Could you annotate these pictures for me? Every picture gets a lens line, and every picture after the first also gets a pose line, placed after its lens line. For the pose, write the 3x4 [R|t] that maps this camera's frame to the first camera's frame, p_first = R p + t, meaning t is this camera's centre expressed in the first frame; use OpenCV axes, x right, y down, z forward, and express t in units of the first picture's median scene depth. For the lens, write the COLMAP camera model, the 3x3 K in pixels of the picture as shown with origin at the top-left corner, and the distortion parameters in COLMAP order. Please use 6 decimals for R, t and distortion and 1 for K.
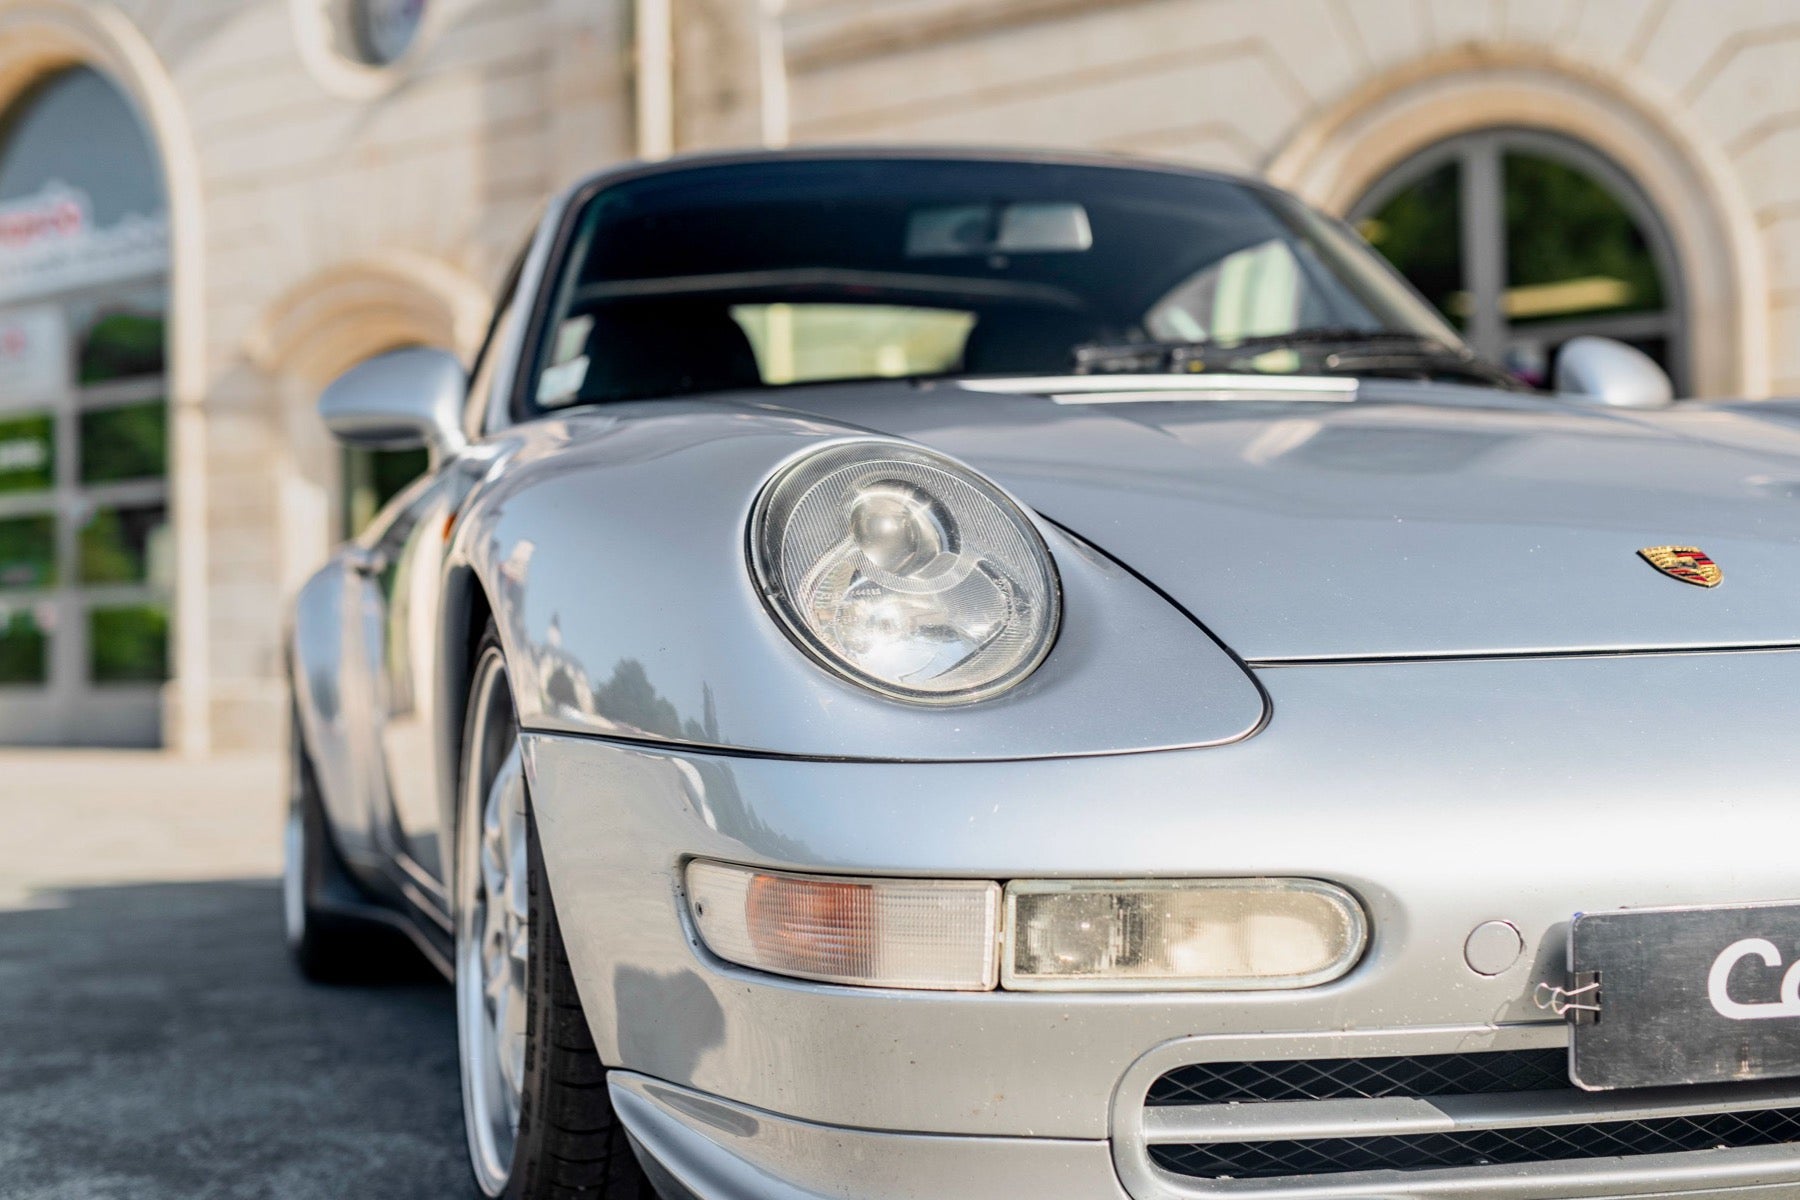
lens RADIAL K [[2590.0, 0, 957.5], [0, 2590.0, 589.3], [0, 0, 1]] dist [0.005056, 0.000000]
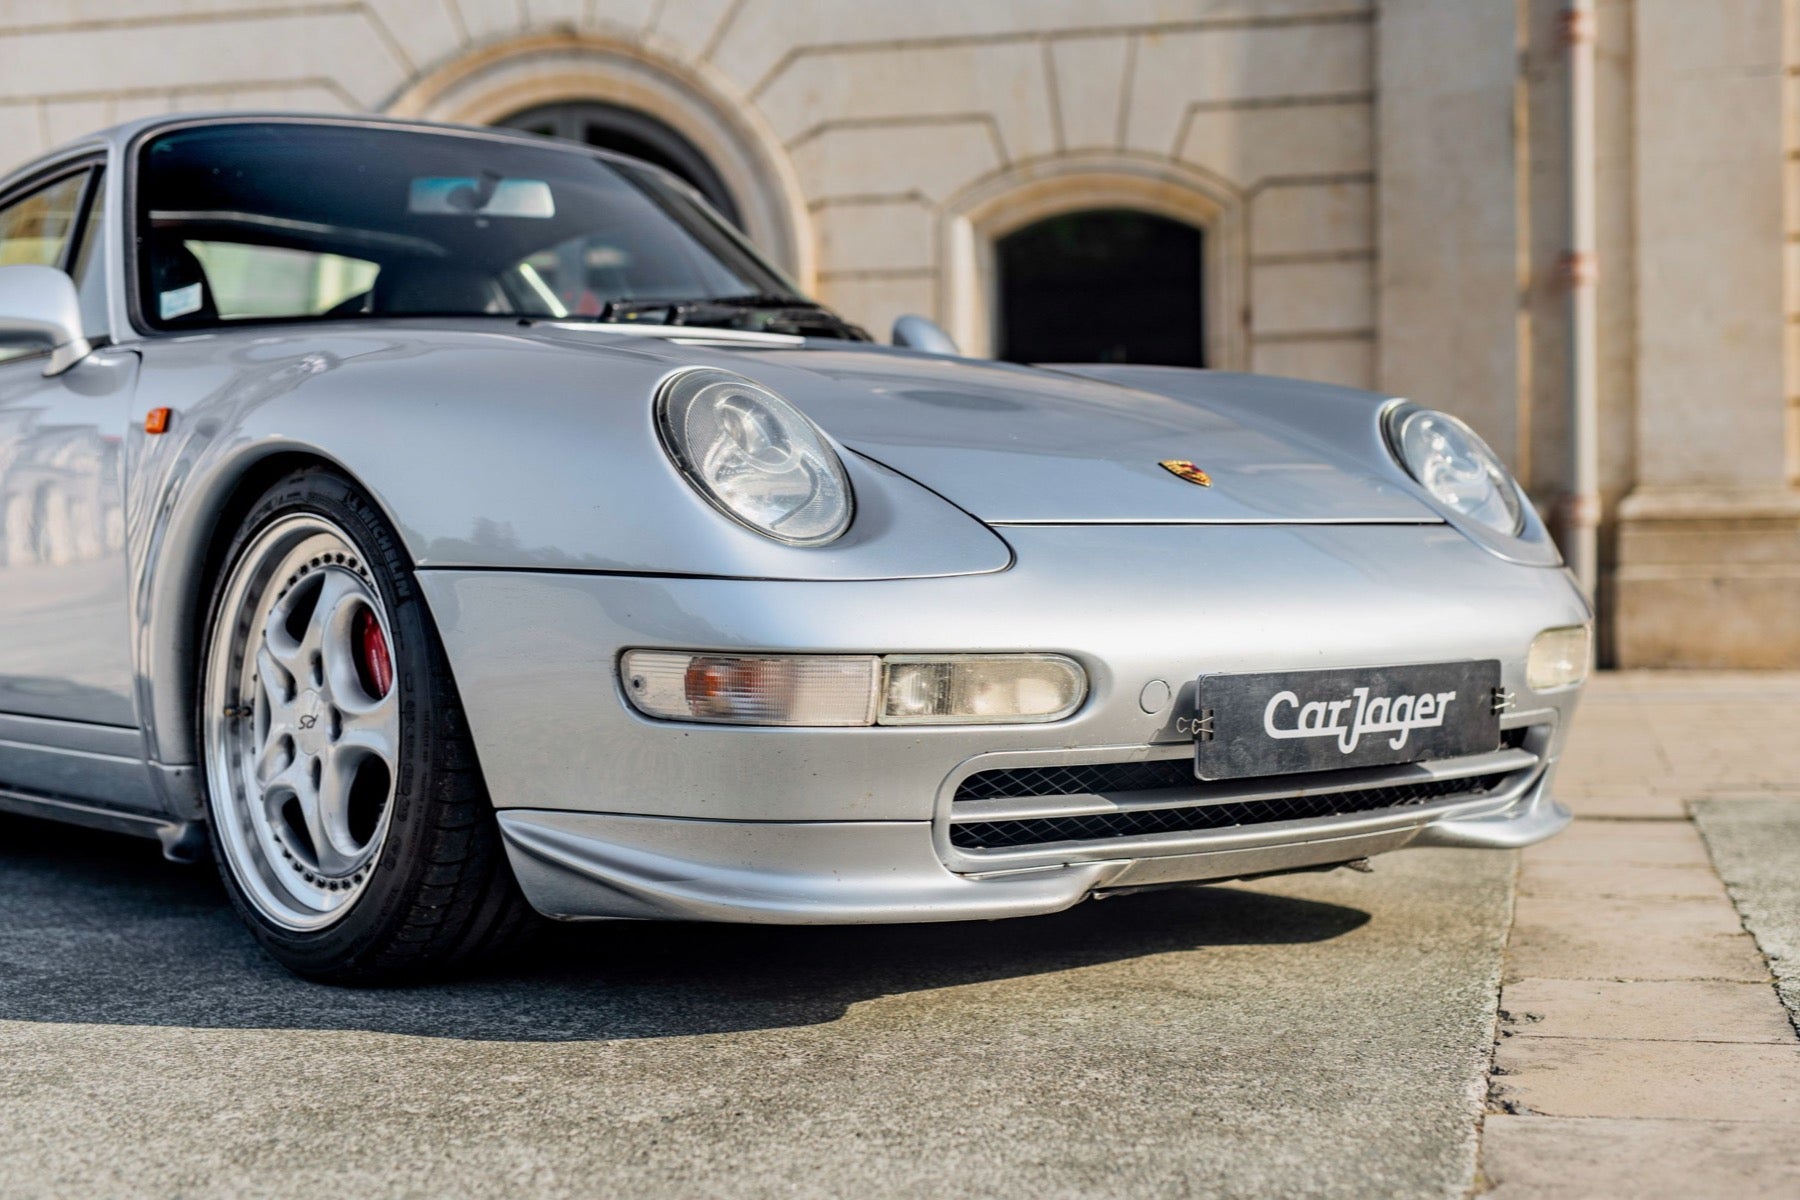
lens RADIAL K [[2590.0, 0, 916.3], [0, 2590.0, 614.6], [0, 0, 1]] dist [0.005056, 0.000000]
pose [[0.909138, 0.008792, 0.416403, -0.603749], [-0.021824, 0.999409, 0.026546, 0.044647], [-0.415924, -0.033221, 0.908792, -0.424000]]
